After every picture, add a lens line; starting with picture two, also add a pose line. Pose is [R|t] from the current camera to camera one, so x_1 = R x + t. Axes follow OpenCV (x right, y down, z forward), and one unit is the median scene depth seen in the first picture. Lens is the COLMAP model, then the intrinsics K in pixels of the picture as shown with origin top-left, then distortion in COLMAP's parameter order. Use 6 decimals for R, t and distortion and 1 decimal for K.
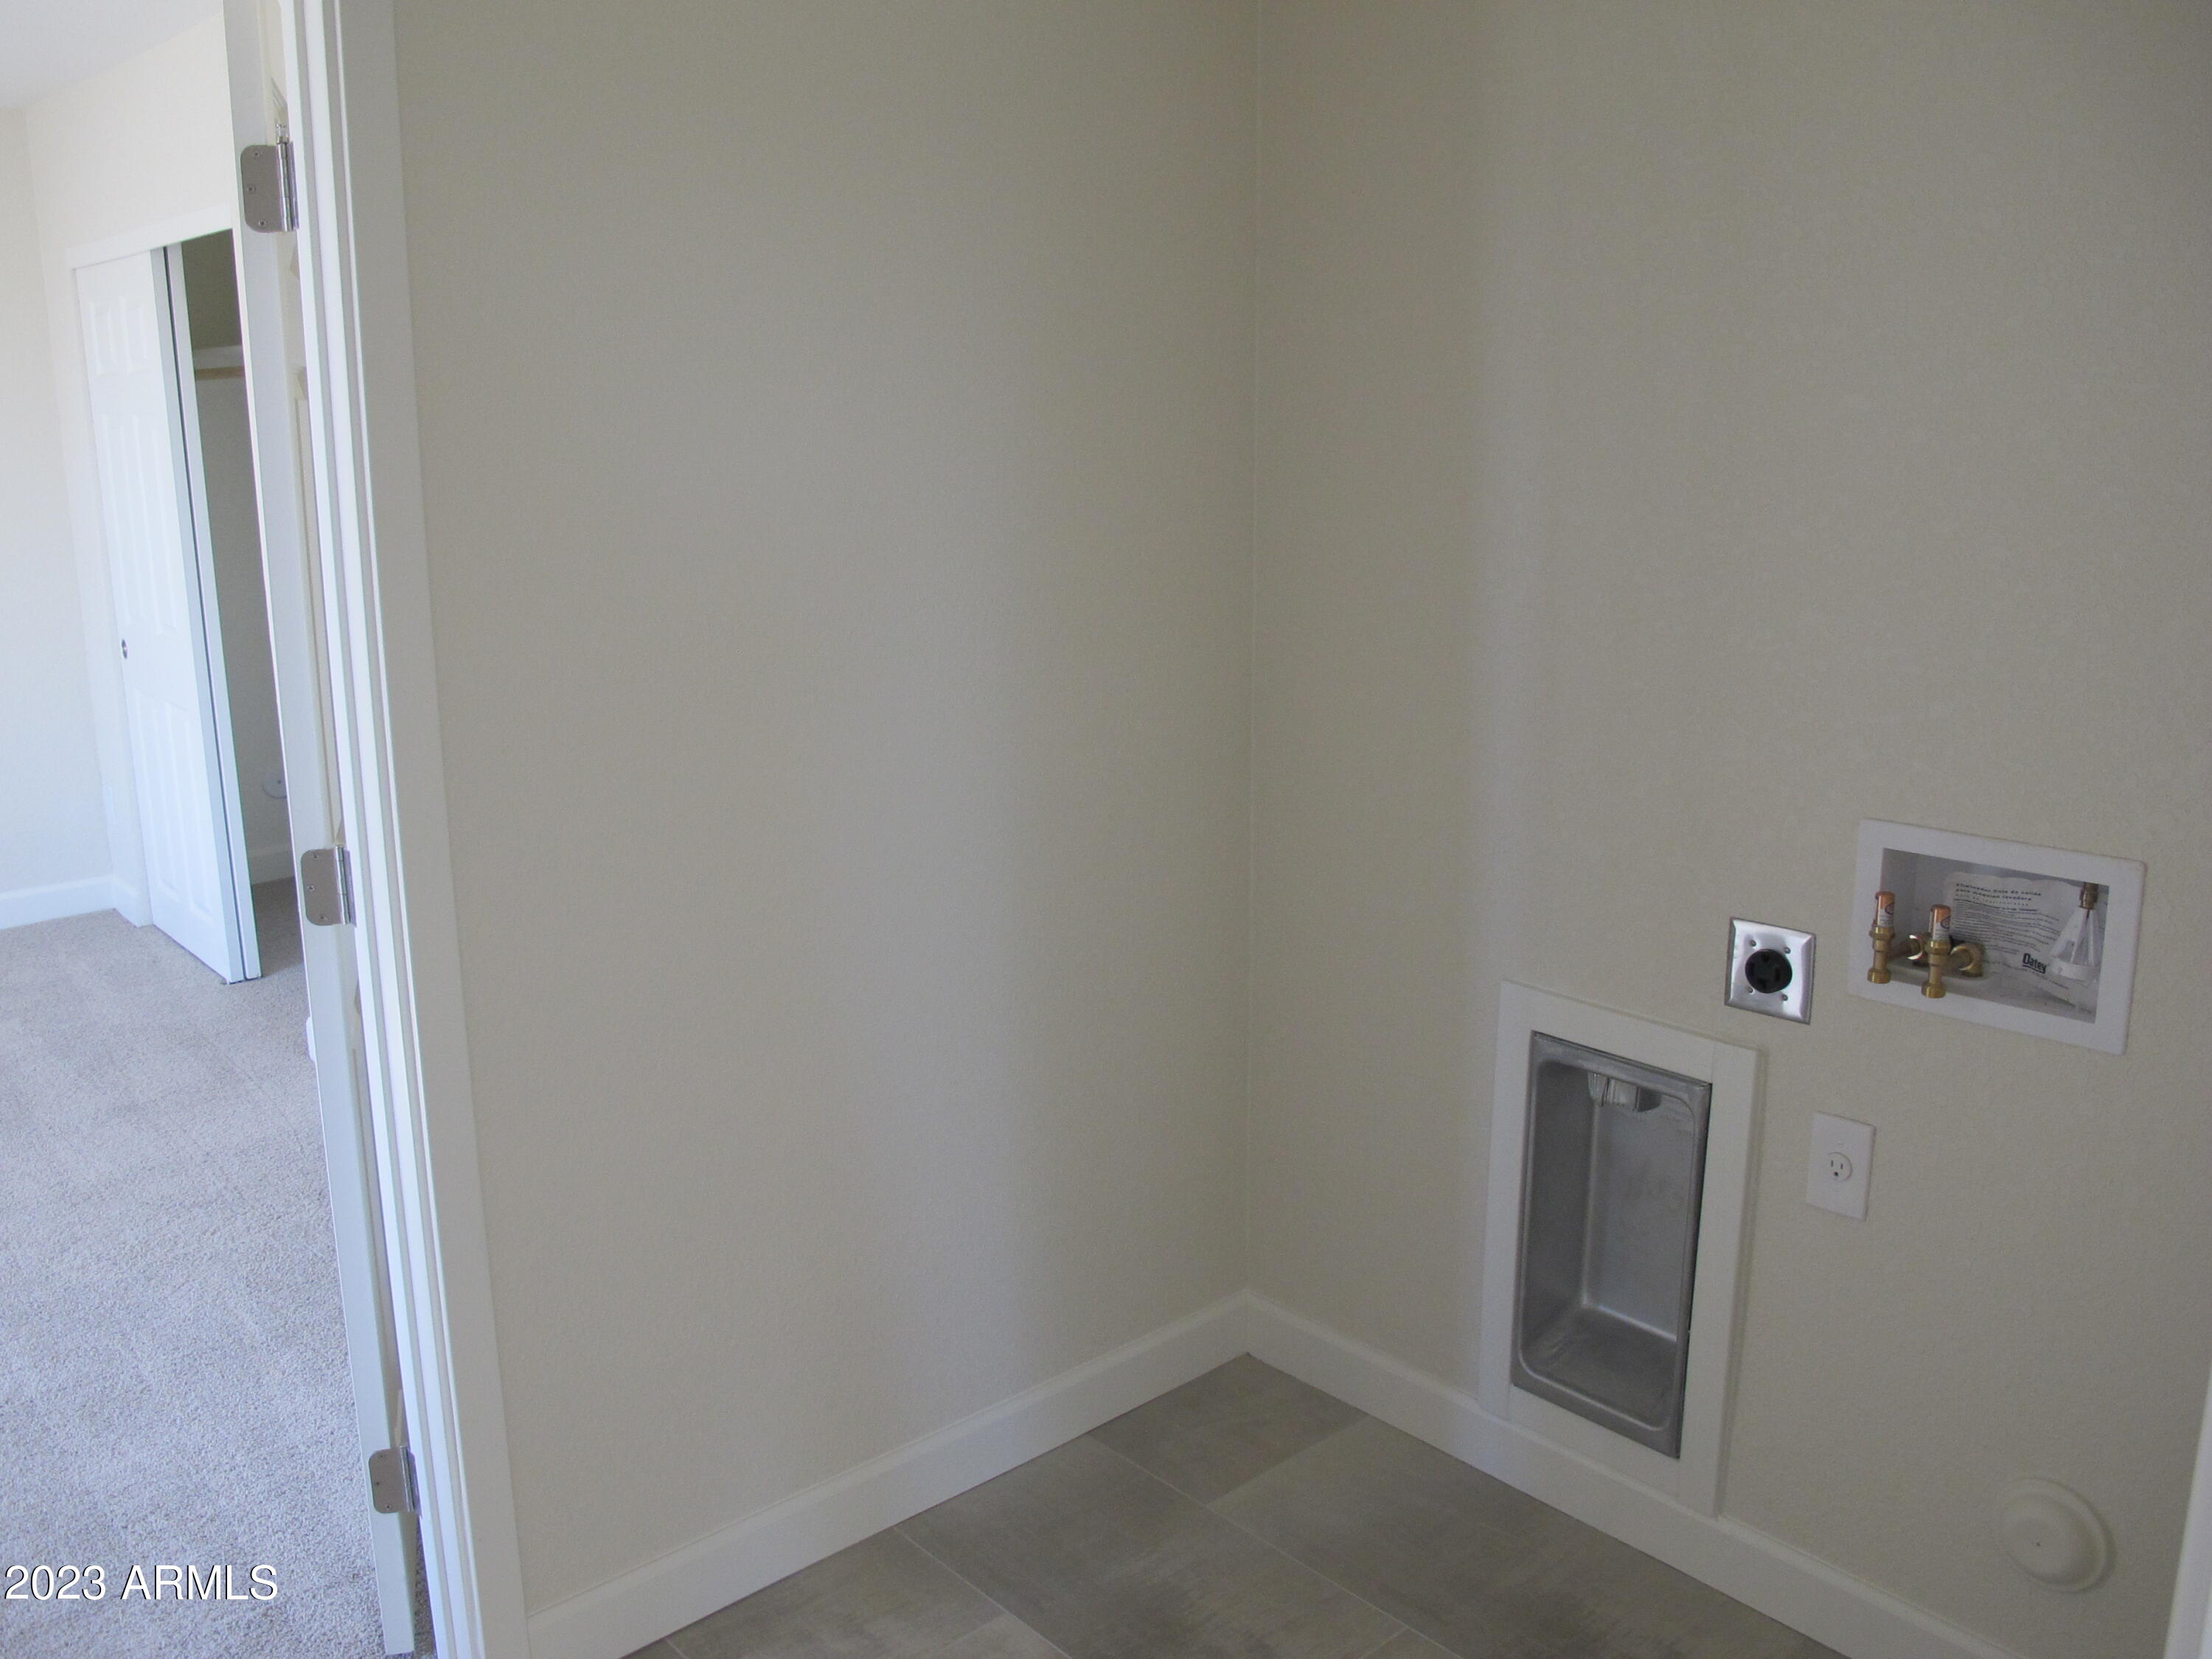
lens RADIAL K [[1857.1, 0, 1106.0], [0, 1857.1, 829.5], [0, 0, 1]] dist [-0.140262, 0.104508]
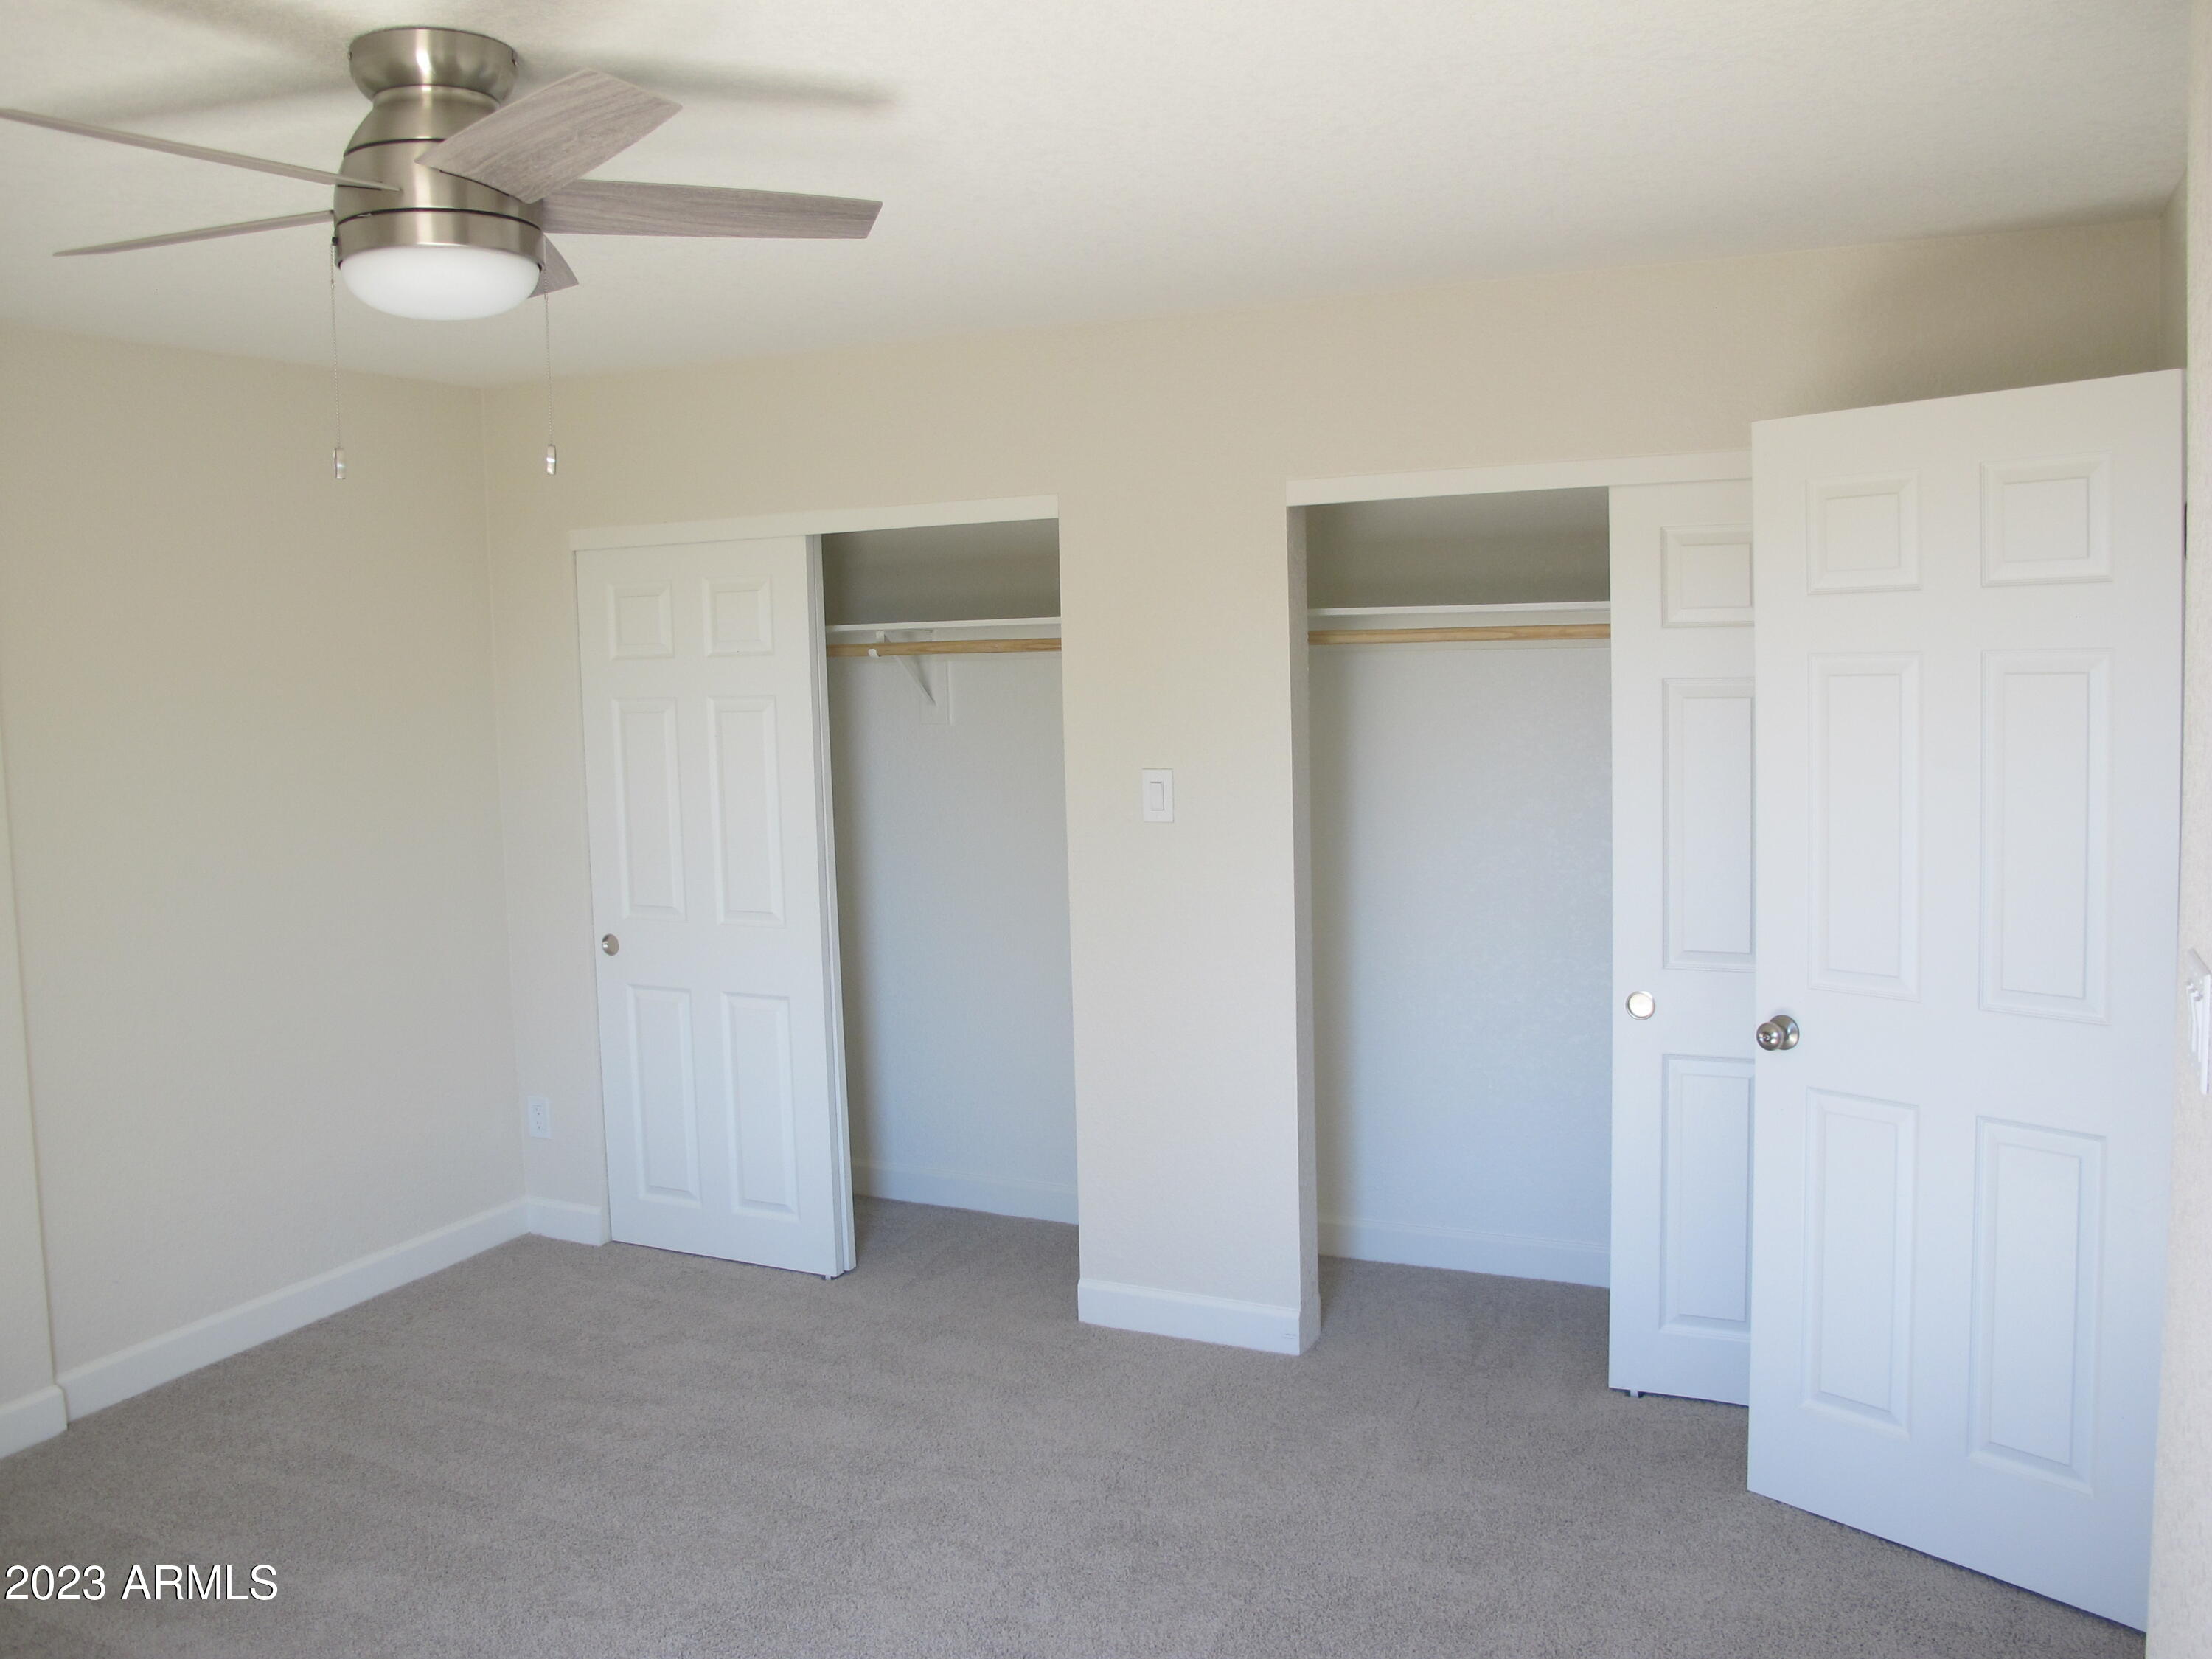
lens RADIAL K [[1857.1, 0, 1106.0], [0, 1857.1, 829.5], [0, 0, 1]] dist [-0.140262, 0.104508]
pose [[0.921786, -0.055702, 0.383676, -0.761648], [0.109732, 0.986643, -0.120392, -0.017836], [-0.371845, 0.153077, 0.915587, 0.015334]]
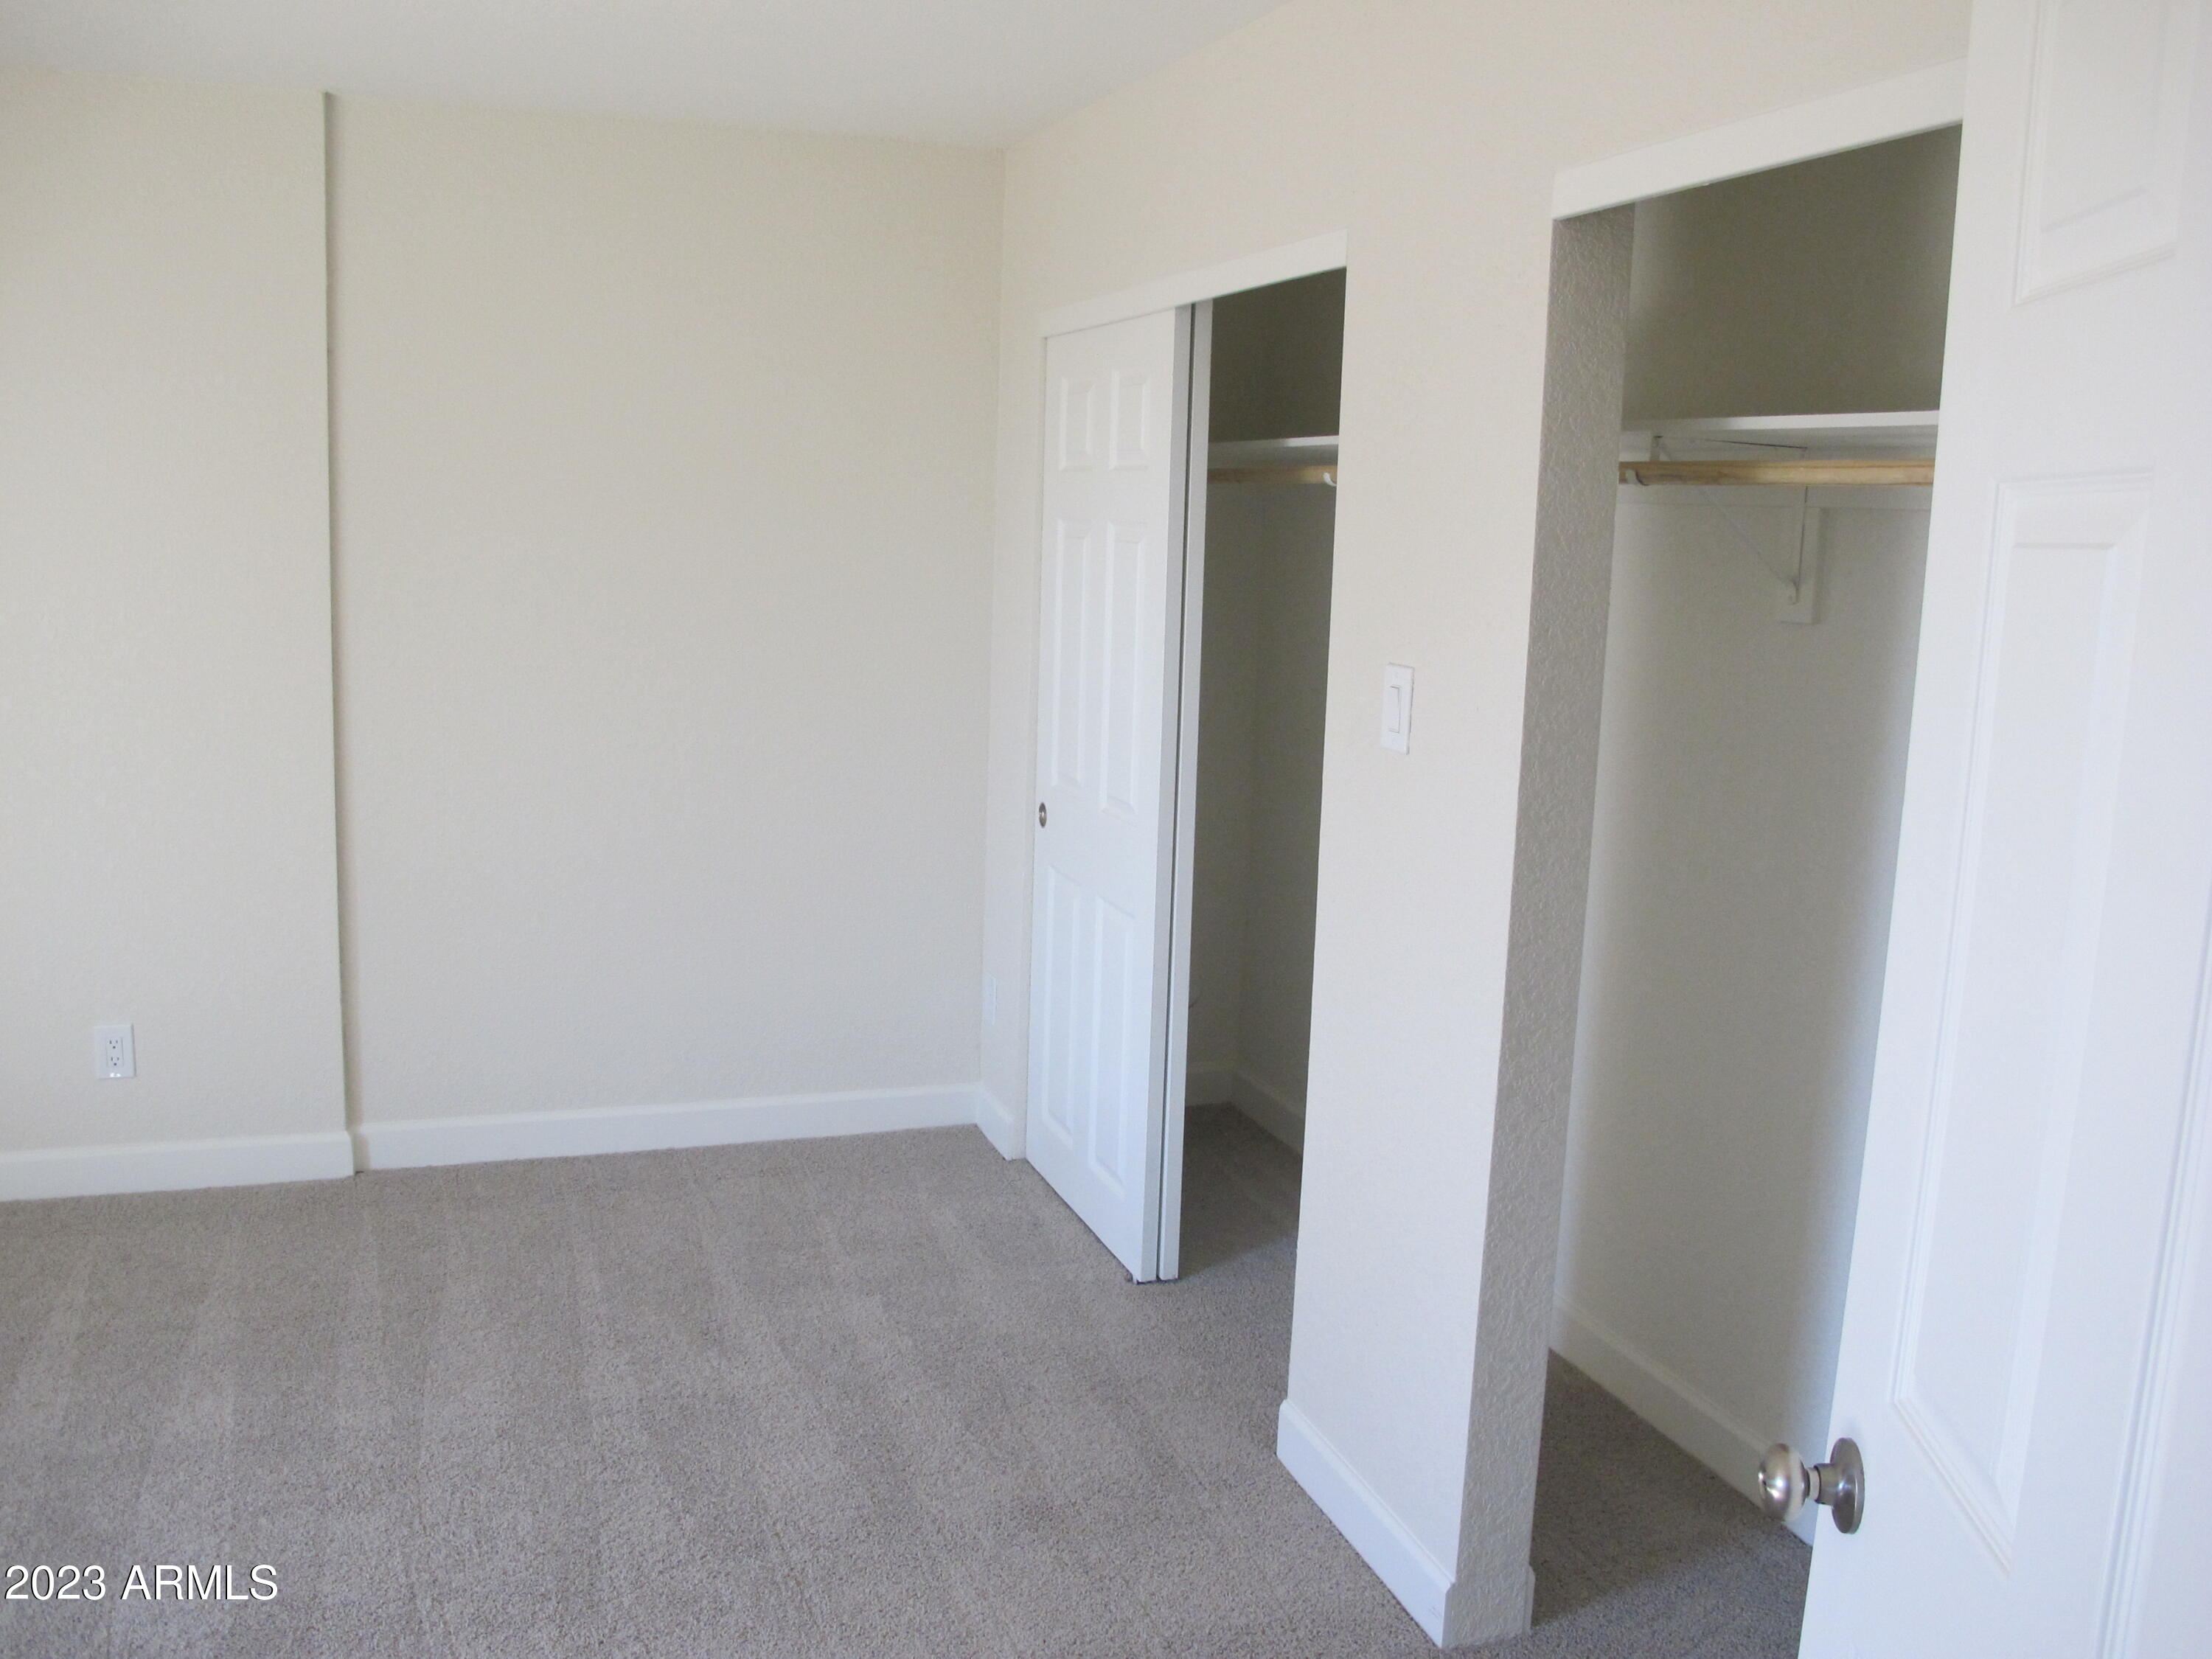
lens RADIAL K [[1857.1, 0, 1106.0], [0, 1857.1, 829.5], [0, 0, 1]] dist [-0.140262, 0.104508]
pose [[0.927033, 0.098486, -0.361817, -0.256612], [-0.123233, 0.991315, -0.045910, -0.068287], [0.354153, 0.087147, 0.931118, 0.287938]]
